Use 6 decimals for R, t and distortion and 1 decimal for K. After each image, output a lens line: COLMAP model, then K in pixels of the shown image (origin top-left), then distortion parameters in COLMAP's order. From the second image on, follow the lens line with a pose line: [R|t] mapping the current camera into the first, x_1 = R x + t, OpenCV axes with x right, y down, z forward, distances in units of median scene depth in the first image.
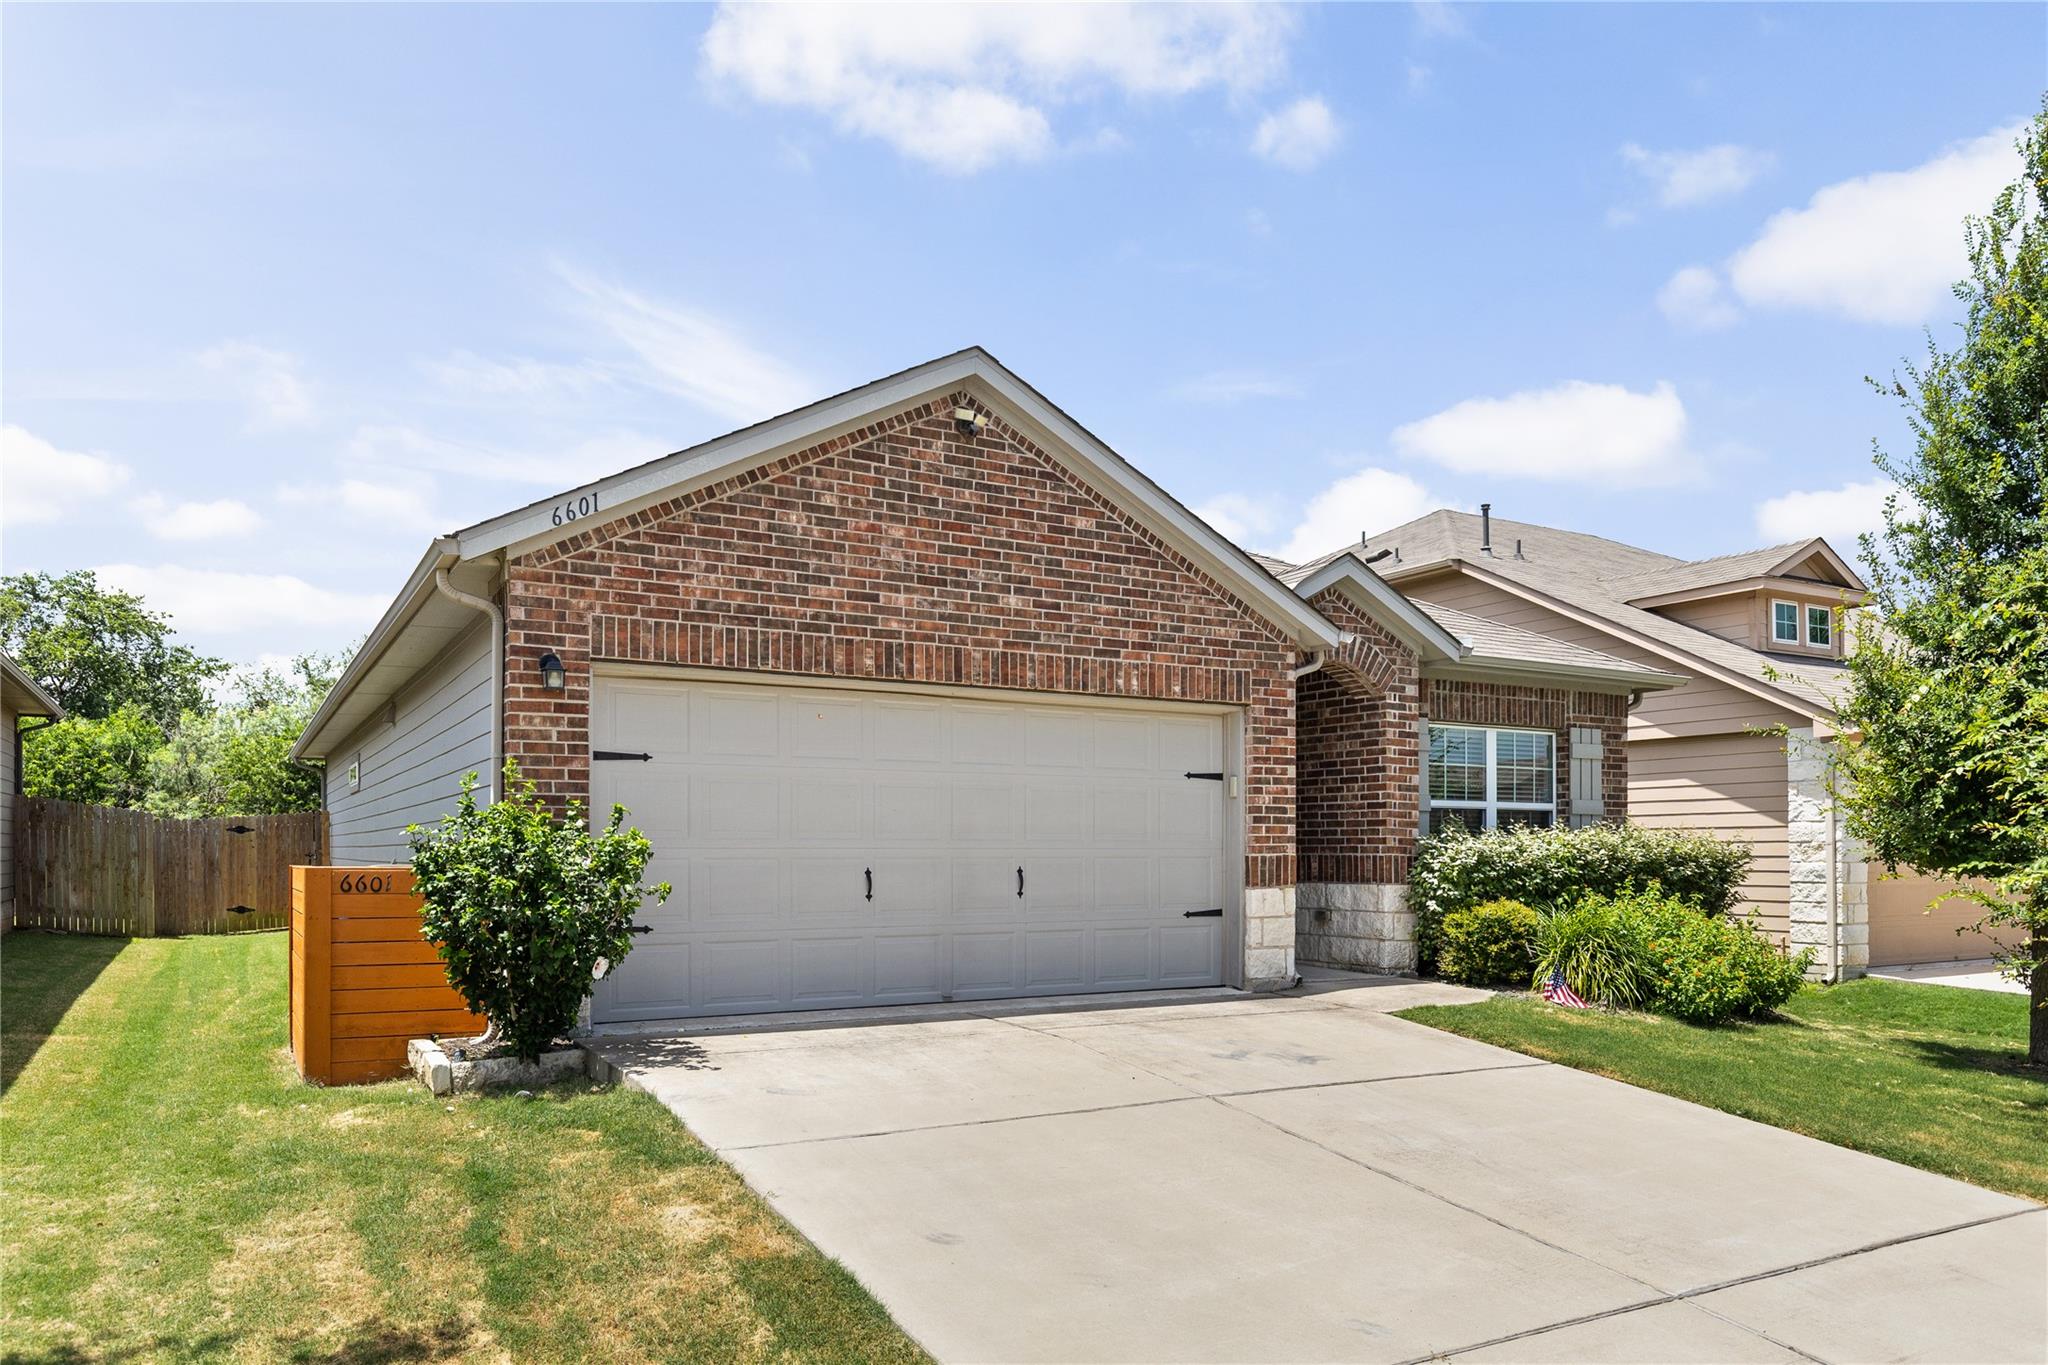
lens RADIAL K [[1395.7, 0, 1018.3], [0, 1395.7, 786.9], [0, 0, 1]] dist [-0.003306, -0.003525]
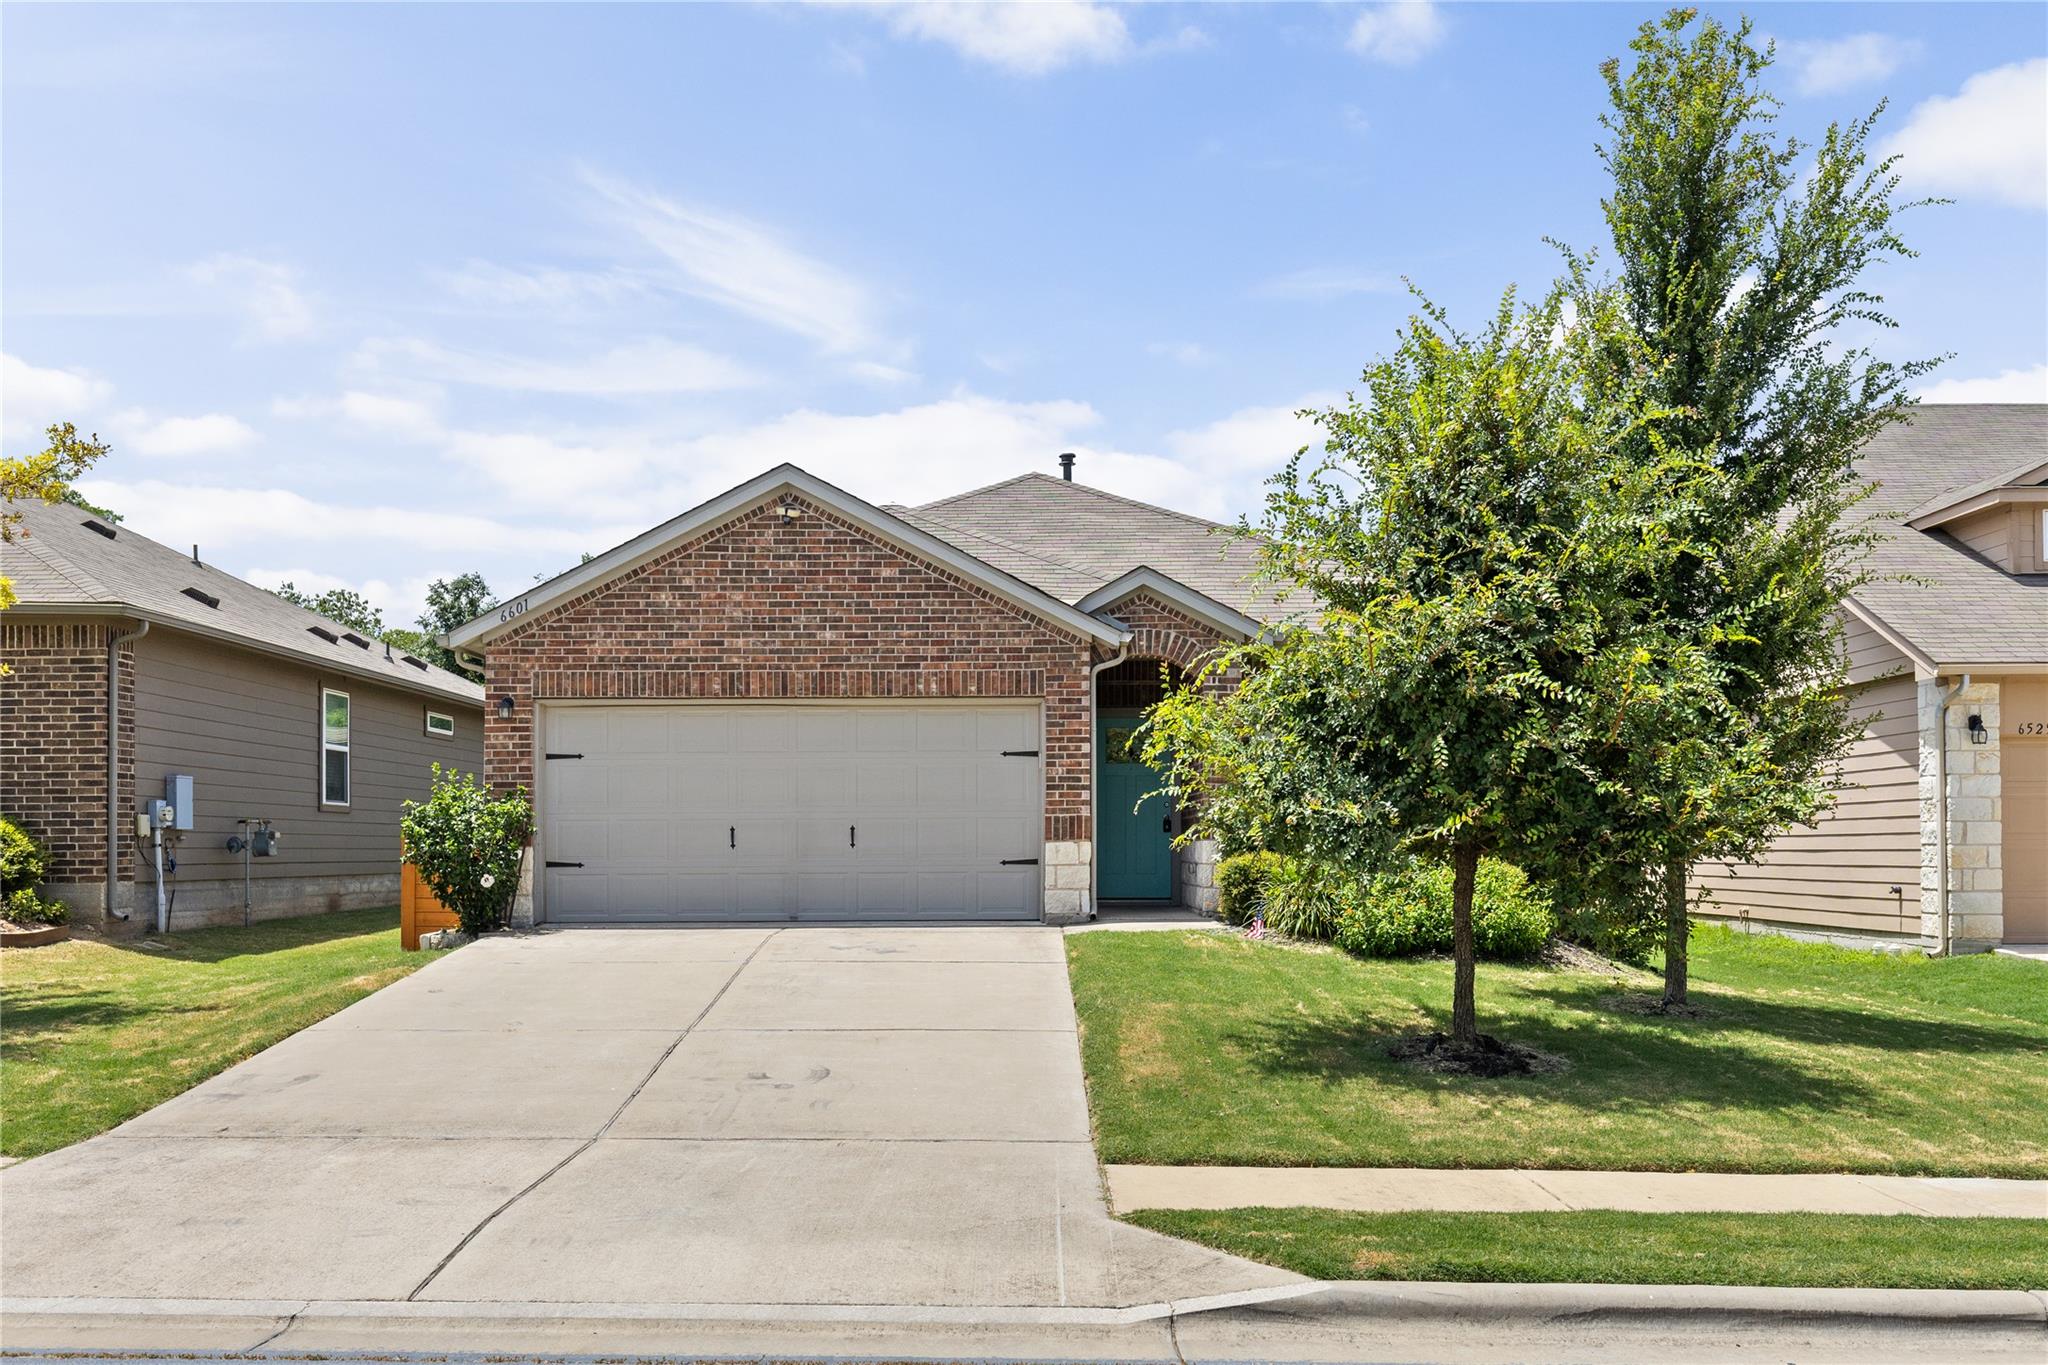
lens RADIAL K [[1825.4, 0, 1022.2], [0, 1825.4, 684.9], [0, 0, 1]] dist [0.007933, 0.004346]
pose [[0.868412, -0.049372, -0.493379, 1.081949], [0.028838, 0.998375, -0.049148, 0.012791], [0.495004, 0.028453, 0.868425, -0.502844]]
